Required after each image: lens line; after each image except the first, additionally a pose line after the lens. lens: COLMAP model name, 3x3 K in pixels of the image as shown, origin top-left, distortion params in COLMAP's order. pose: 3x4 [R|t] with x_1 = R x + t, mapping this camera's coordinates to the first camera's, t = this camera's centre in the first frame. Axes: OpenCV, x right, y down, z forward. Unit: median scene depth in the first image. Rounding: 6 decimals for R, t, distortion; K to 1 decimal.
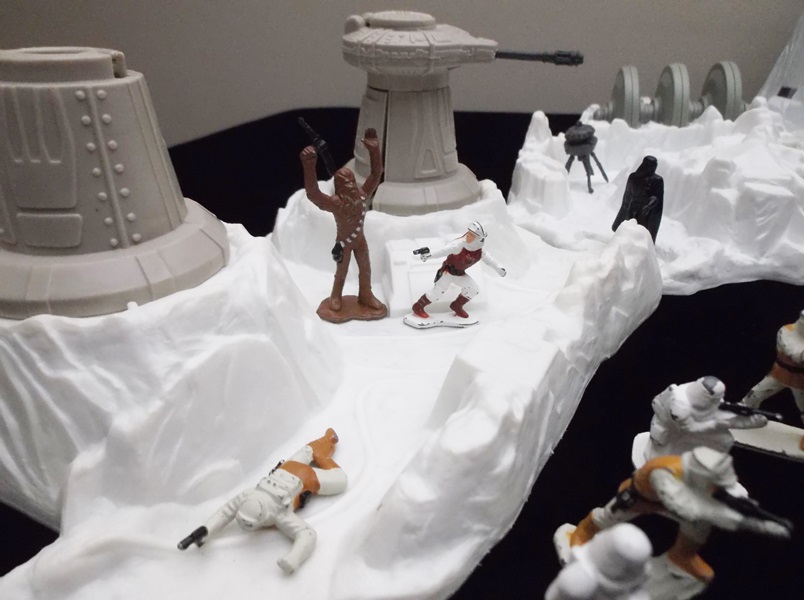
lens RADIAL K [[584.6, 0, 405.8], [0, 584.6, 299.7], [0, 0, 1]] dist [0.003451, -0.003276]
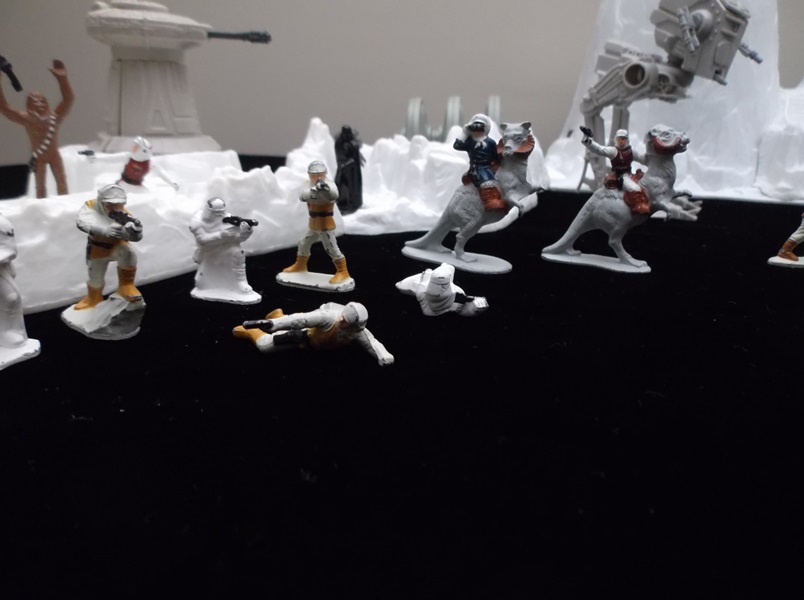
lens RADIAL K [[584.6, 0, 401.8], [0, 584.6, 301.7], [0, 0, 1]] dist [0.003451, -0.003276]
pose [[0.997633, 0.027287, 0.063122, 0.516415], [-0.017500, 0.988424, -0.150705, 0.333426], [-0.066503, 0.149244, 0.986561, -0.177596]]
